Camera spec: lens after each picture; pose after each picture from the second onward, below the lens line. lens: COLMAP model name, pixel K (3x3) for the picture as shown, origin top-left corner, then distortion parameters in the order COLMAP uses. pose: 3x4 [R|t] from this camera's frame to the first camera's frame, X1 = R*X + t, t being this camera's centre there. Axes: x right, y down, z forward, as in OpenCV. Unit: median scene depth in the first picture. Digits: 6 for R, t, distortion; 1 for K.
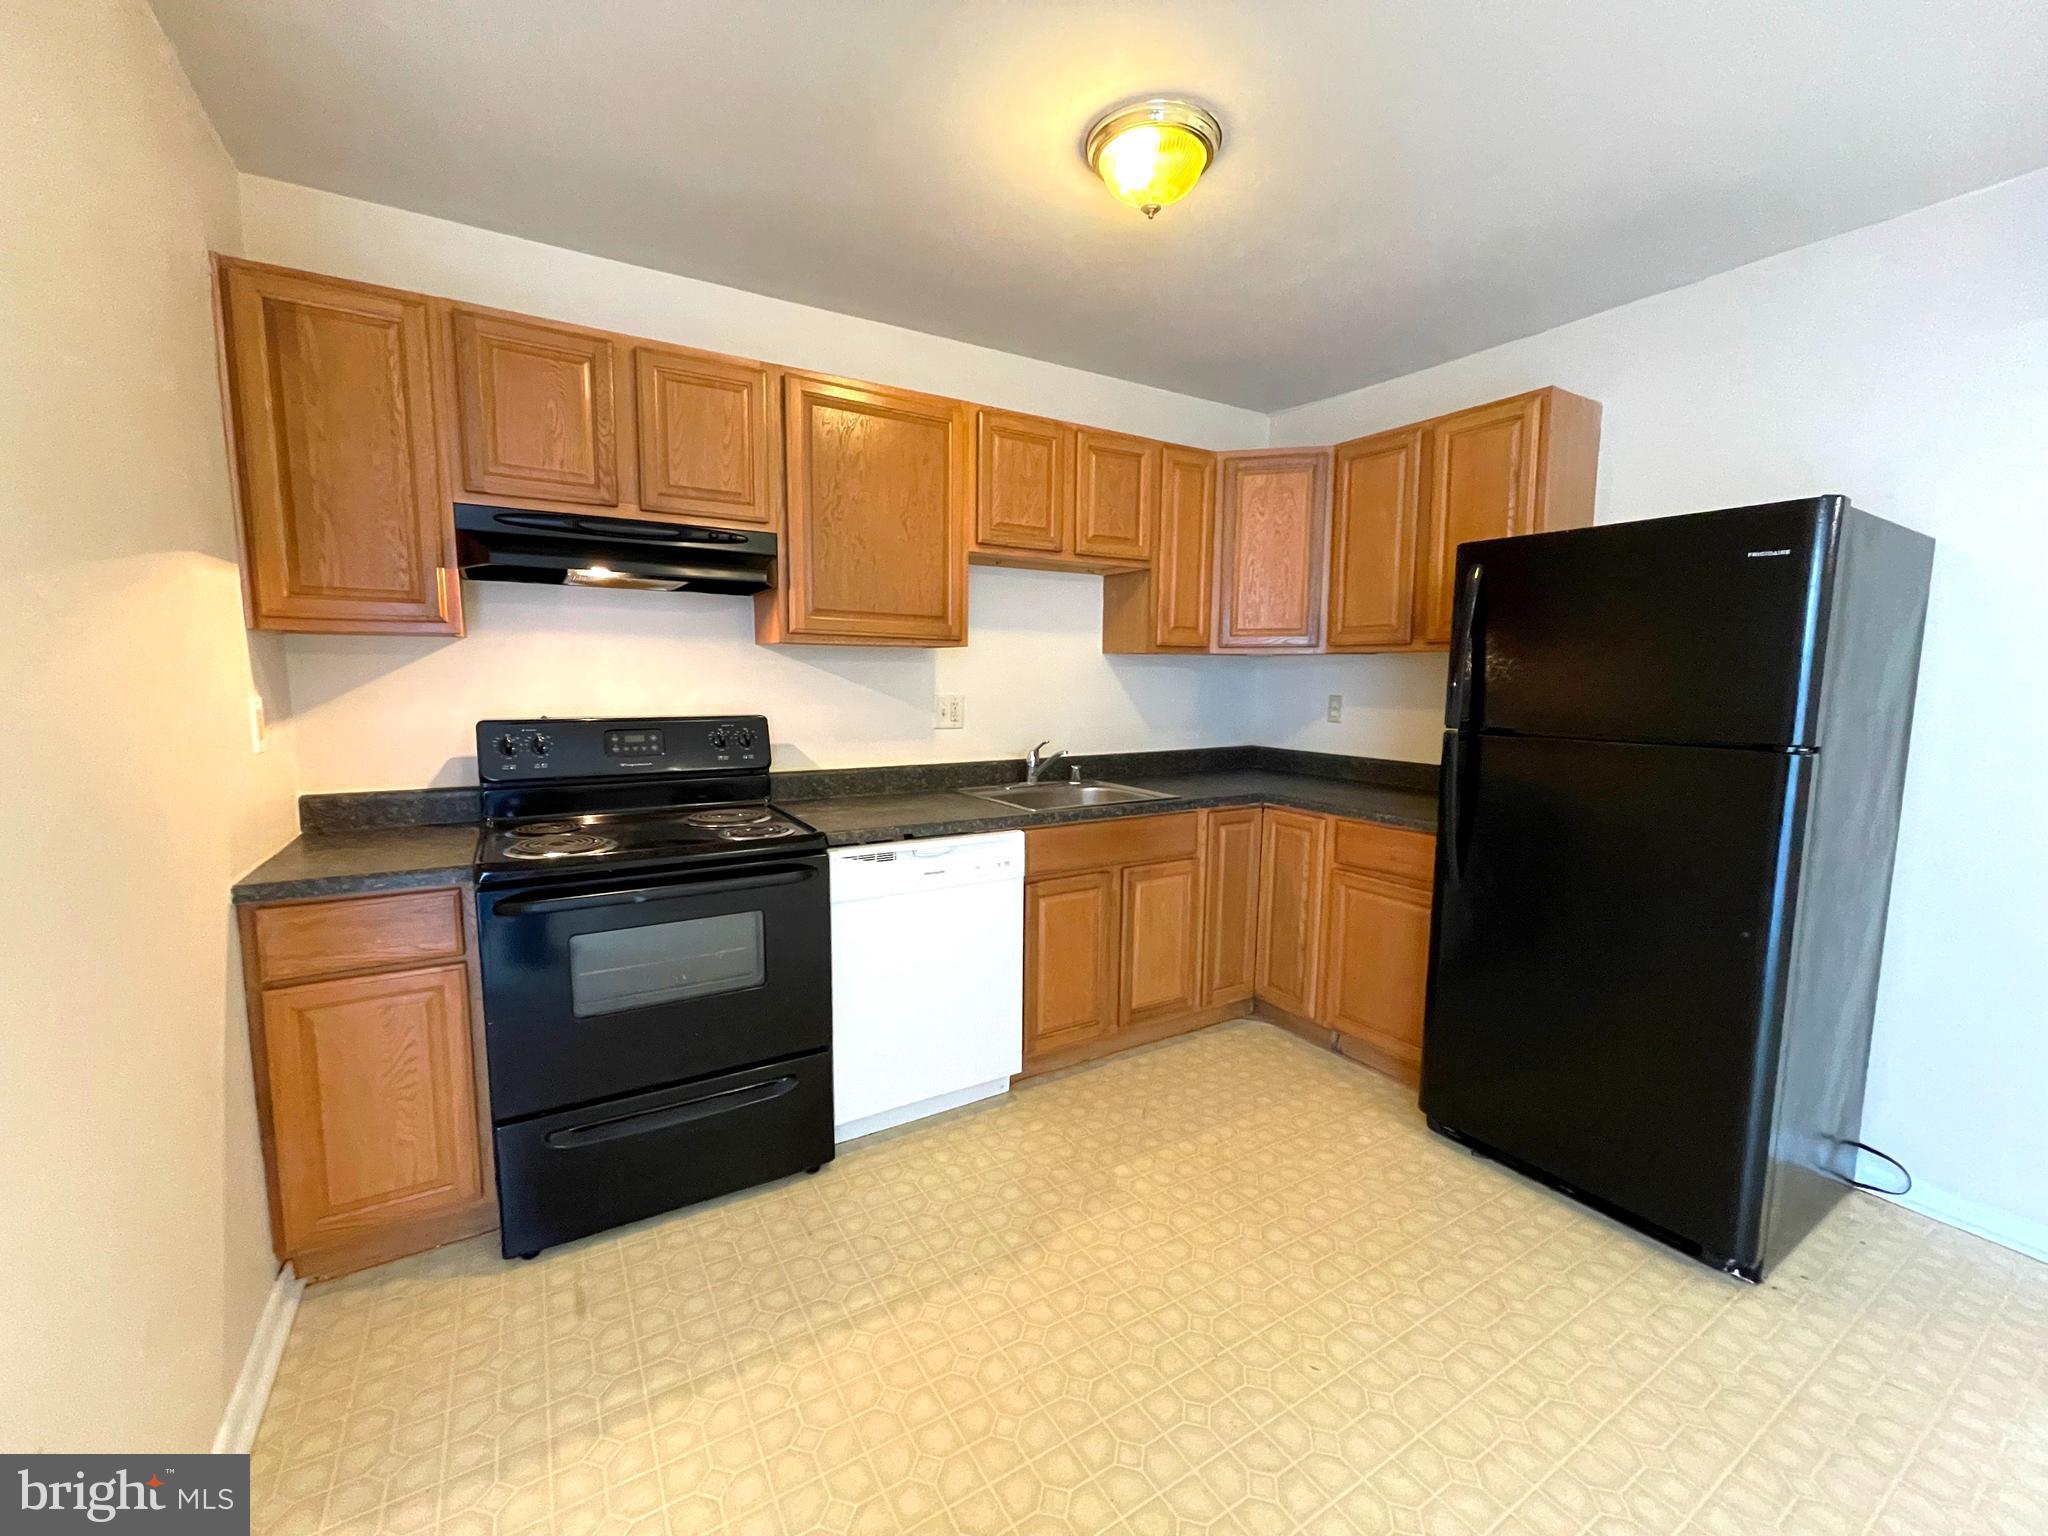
lens RADIAL K [[822.0, 0, 1024.0], [0, 822.0, 768.0], [0, 0, 1]] dist [-0.001987, -0.000200]
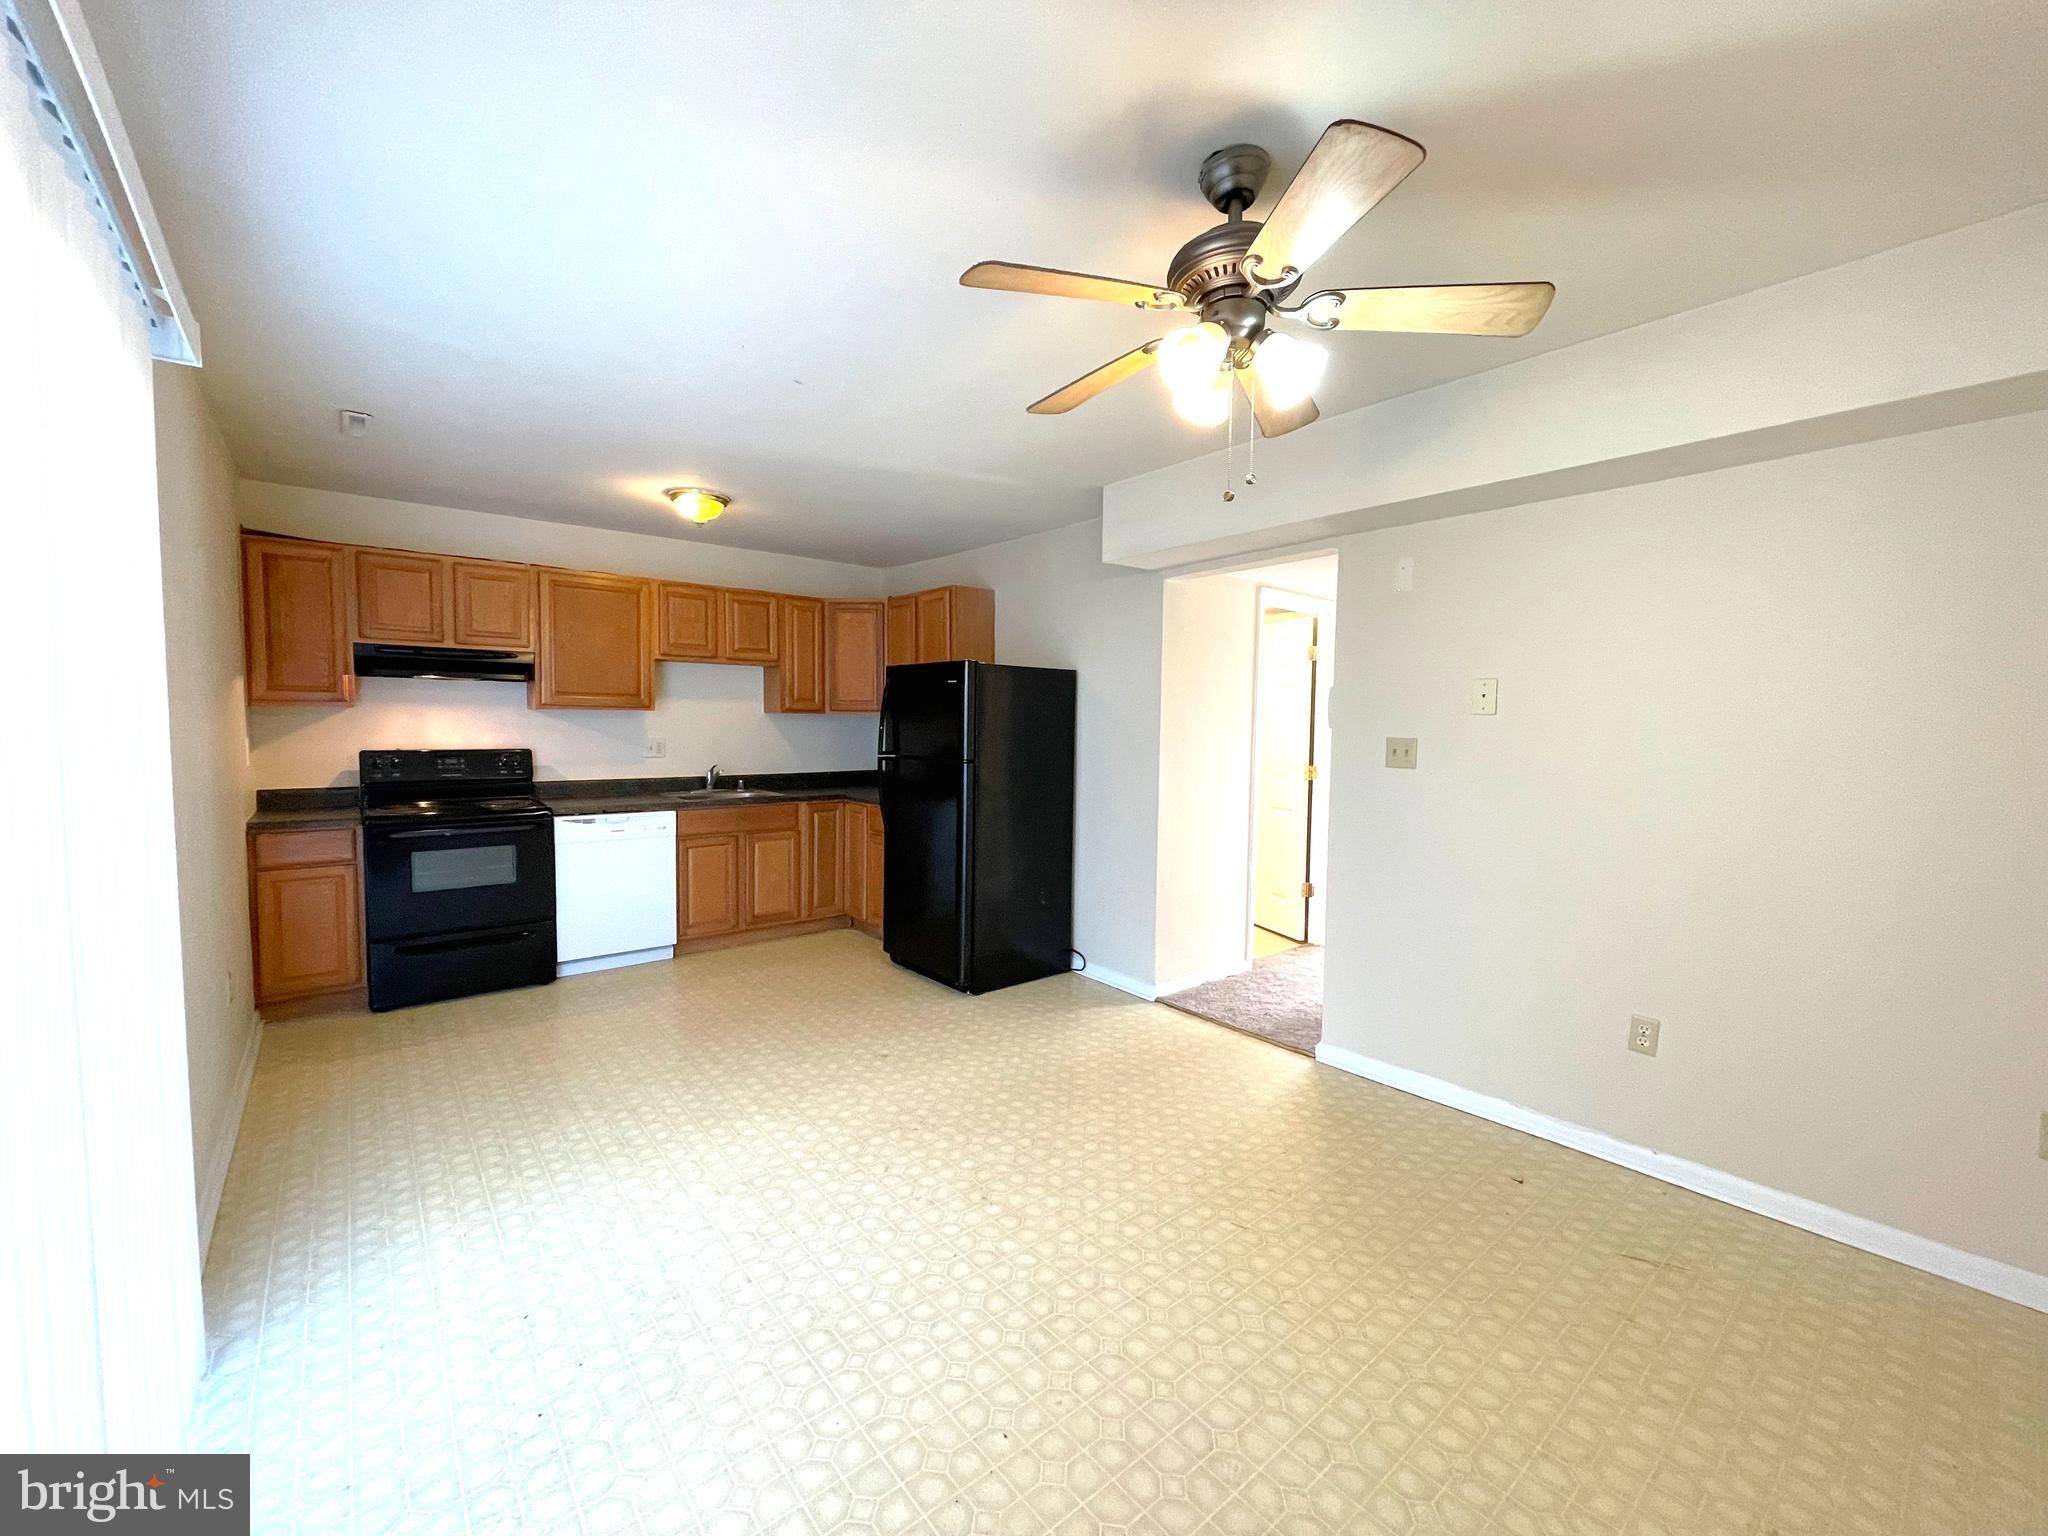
lens RADIAL K [[822.0, 0, 1024.0], [0, 822.0, 768.0], [0, 0, 1]] dist [-0.001987, -0.000200]
pose [[0.989867, -0.001885, 0.141983, 0.554514], [0.008601, 0.998872, -0.046703, 0.079199], [-0.141735, 0.047451, 0.988767, -1.035830]]
